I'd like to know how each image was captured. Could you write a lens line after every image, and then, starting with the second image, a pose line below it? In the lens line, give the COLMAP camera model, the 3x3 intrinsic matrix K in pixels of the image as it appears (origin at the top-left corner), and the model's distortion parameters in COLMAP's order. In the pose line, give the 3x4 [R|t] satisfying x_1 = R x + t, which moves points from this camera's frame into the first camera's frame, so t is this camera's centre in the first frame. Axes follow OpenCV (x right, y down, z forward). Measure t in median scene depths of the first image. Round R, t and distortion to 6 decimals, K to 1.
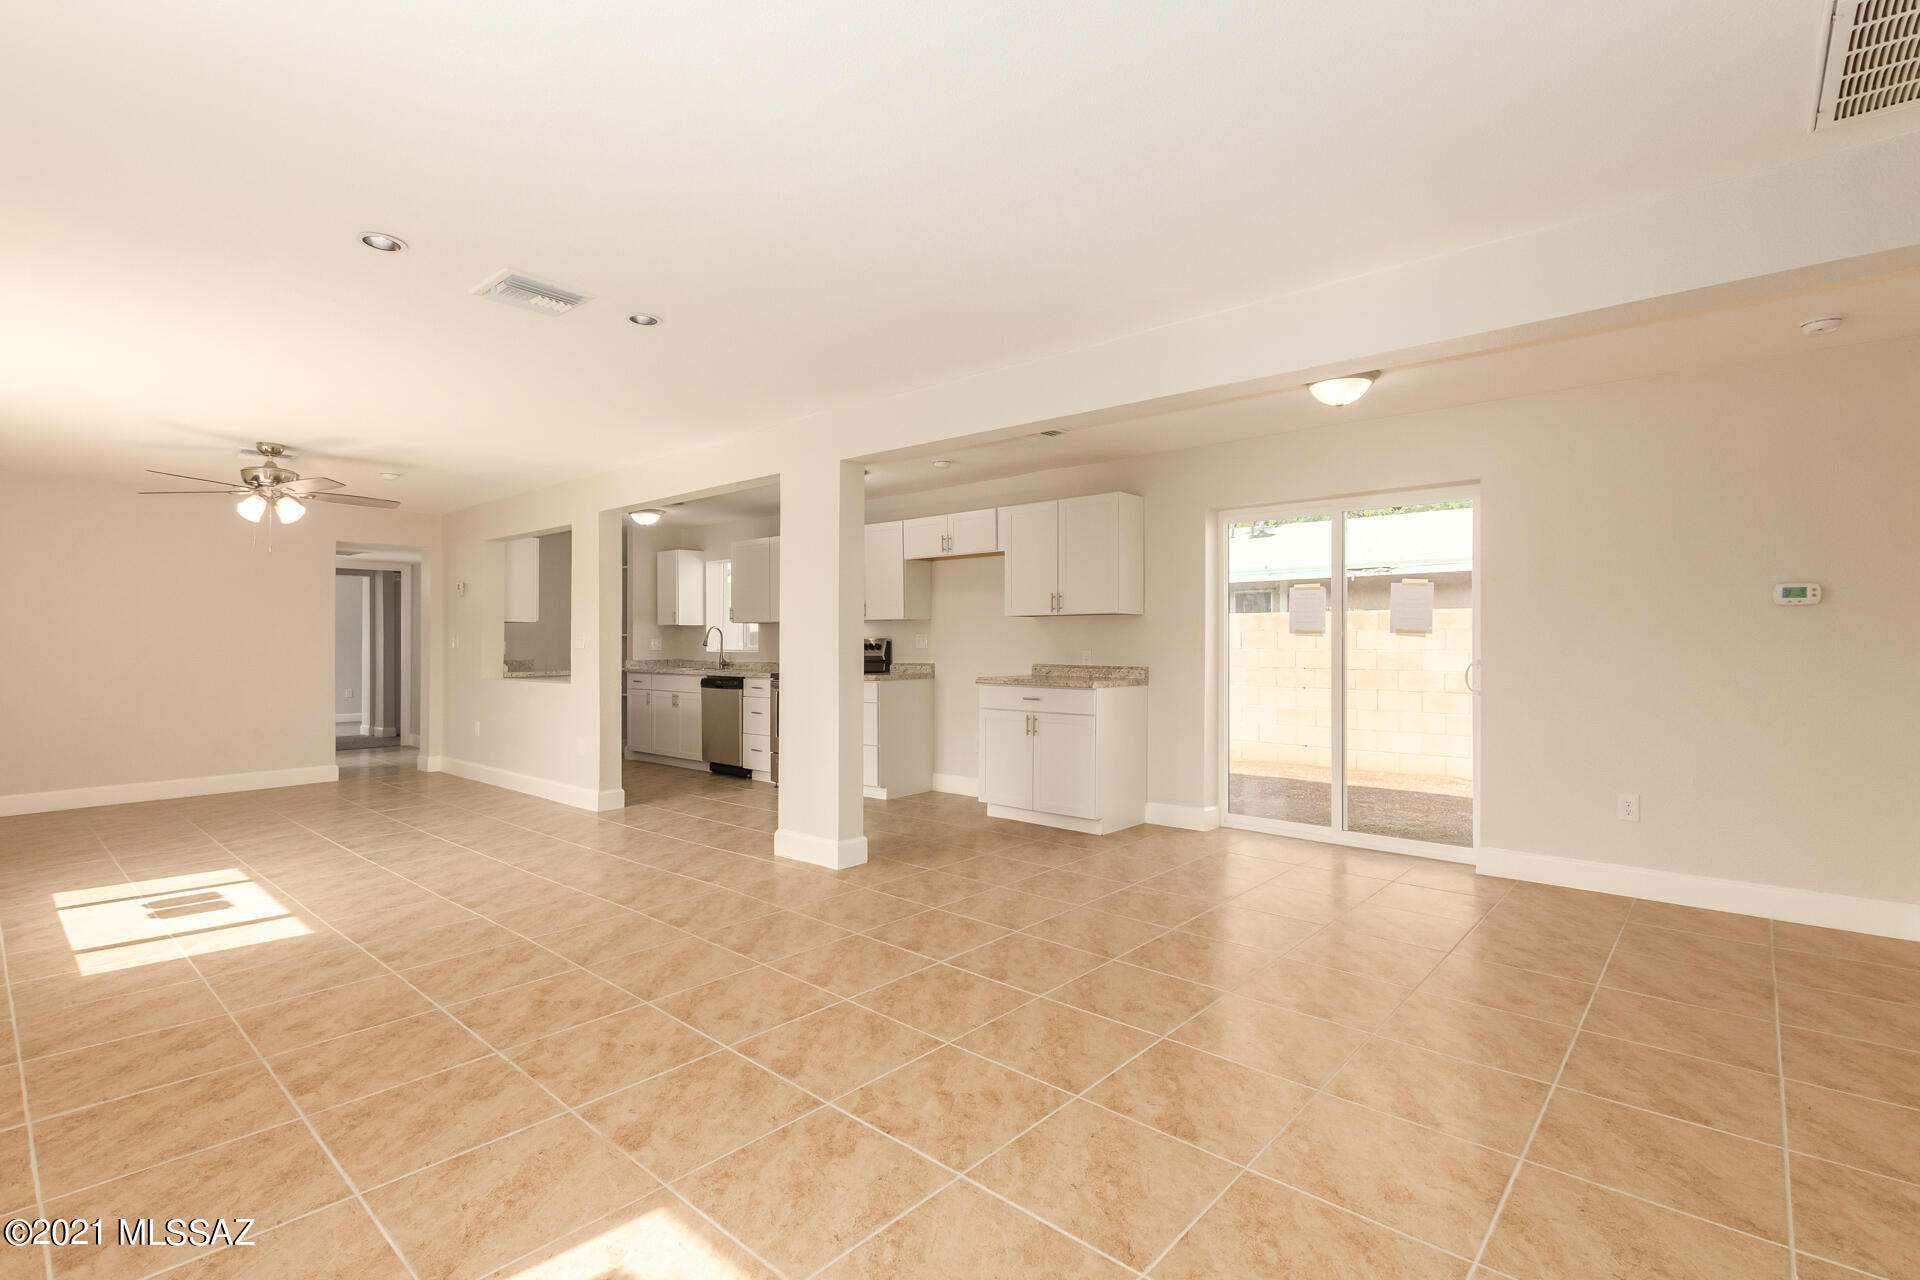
lens RADIAL K [[884.1, 0, 978.0], [0, 884.1, 650.8], [0, 0, 1]] dist [0.011249, -0.000815]
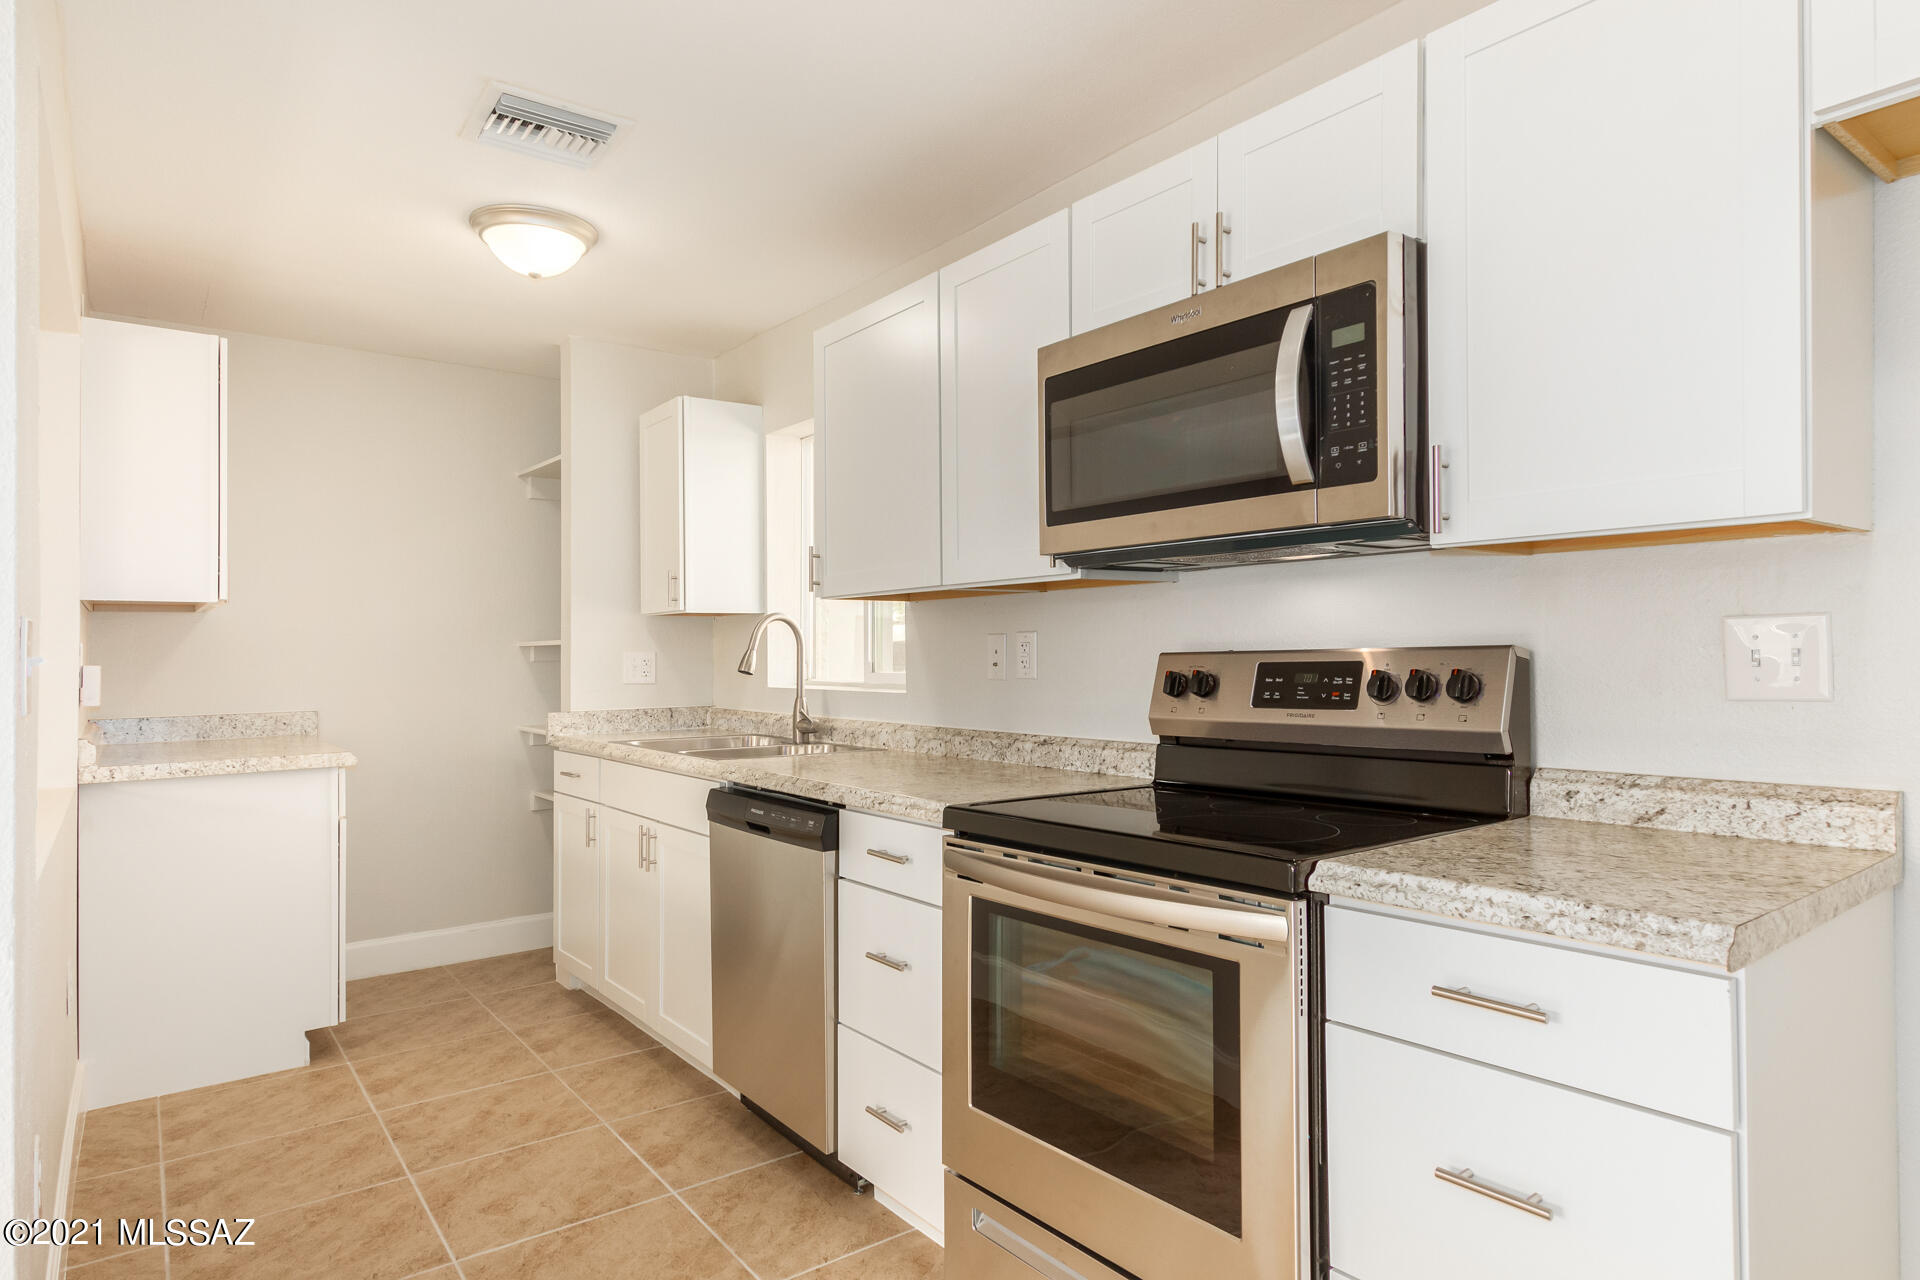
lens RADIAL K [[1043.9, 0, 965.3], [0, 1043.9, 676.0], [0, 0, 1]] dist [-0.046110, -0.001466]
pose [[0.978776, 0.001288, -0.204930, -0.184367], [0.000491, 0.999963, 0.008628, -0.009517], [0.204933, -0.008546, 0.978739, 0.782778]]
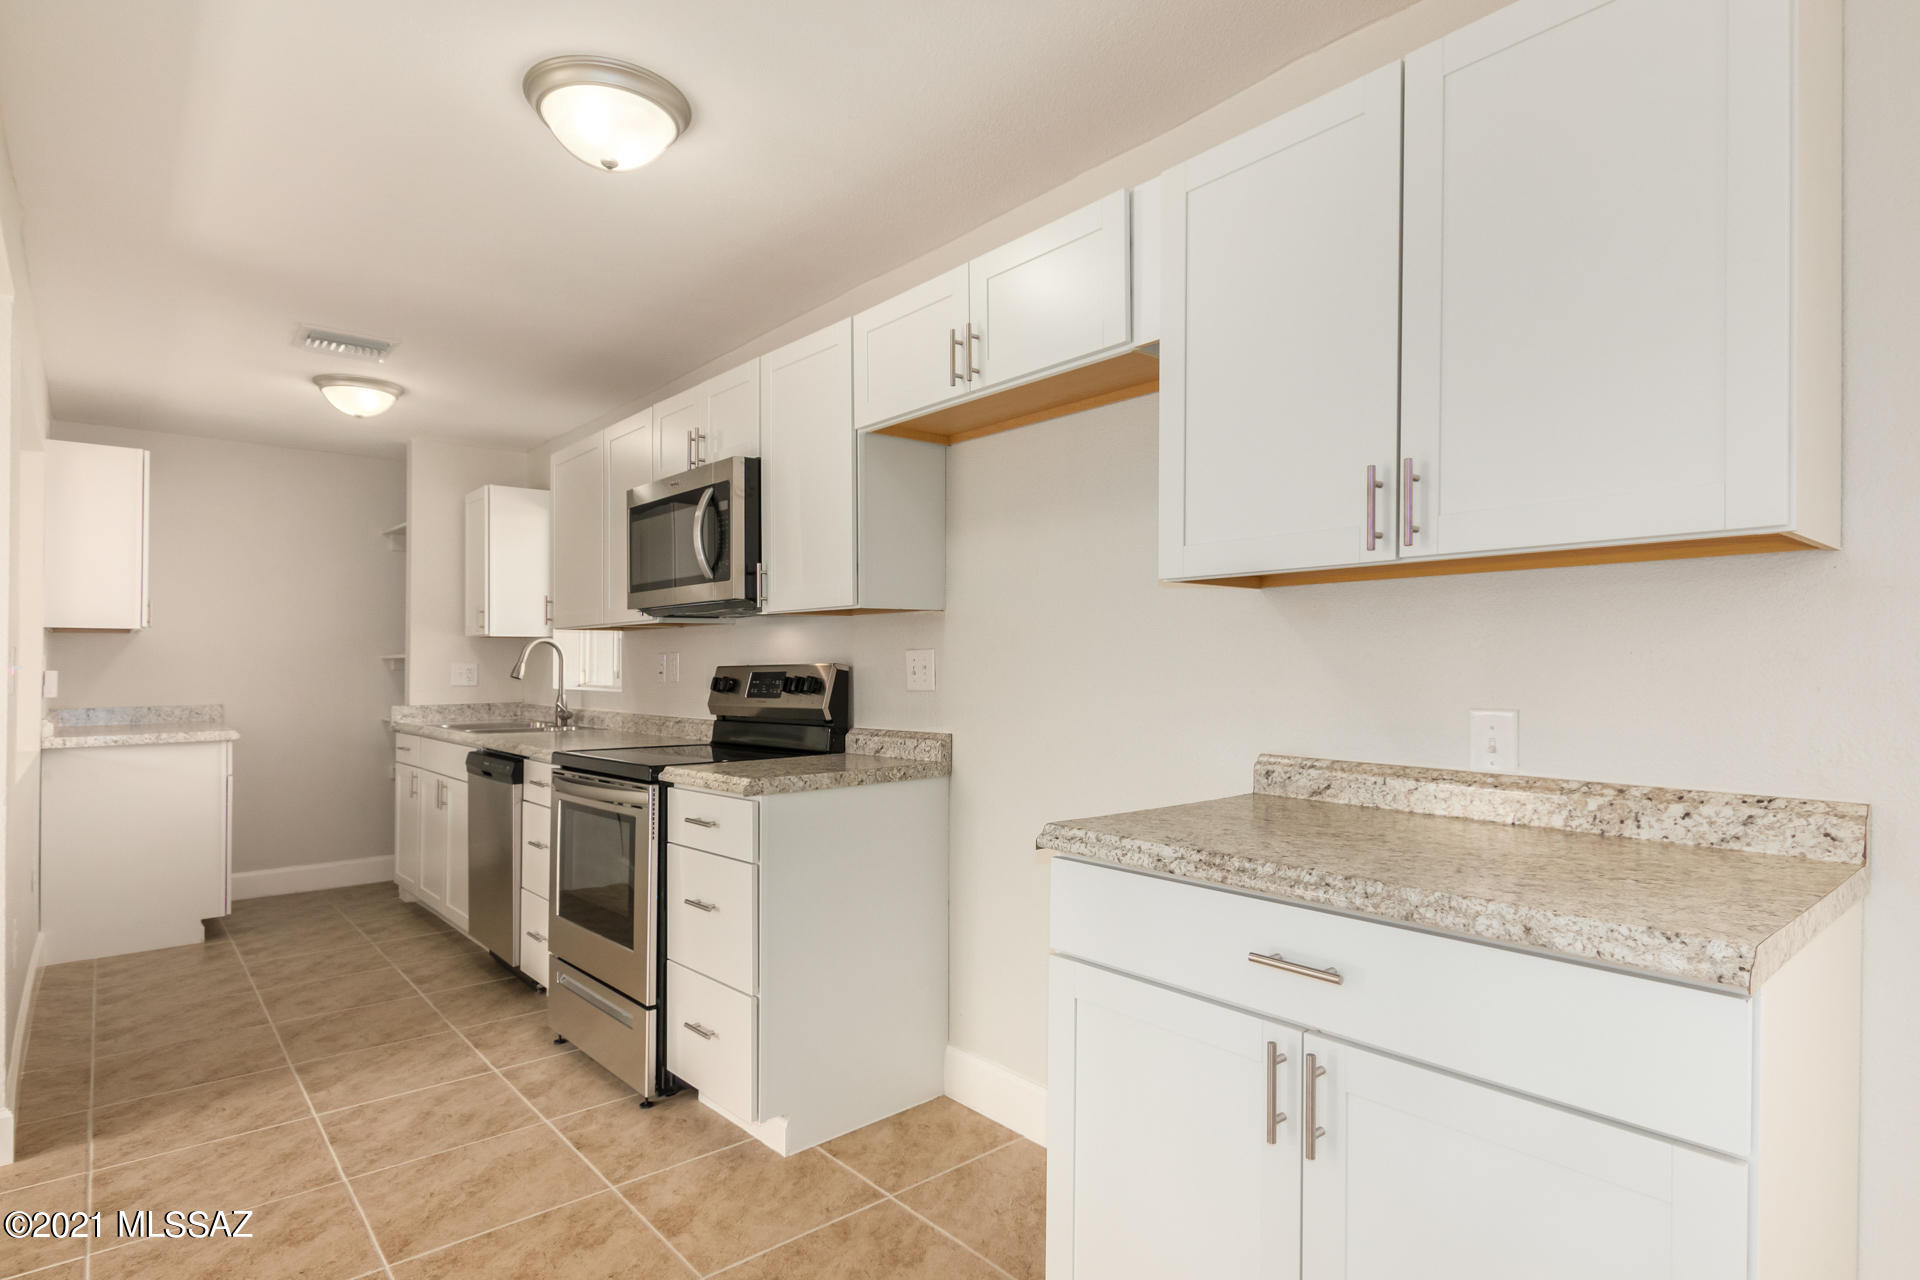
lens RADIAL K [[995.5, 0, 995.2], [0, 995.5, 671.3], [0, 0, 1]] dist [-0.040838, -0.001891]
pose [[0.992604, 0.002456, -0.121369, 0.015780], [-0.003133, 0.999981, -0.005387, -0.008693], [0.121353, 0.005727, 0.992593, 0.611594]]
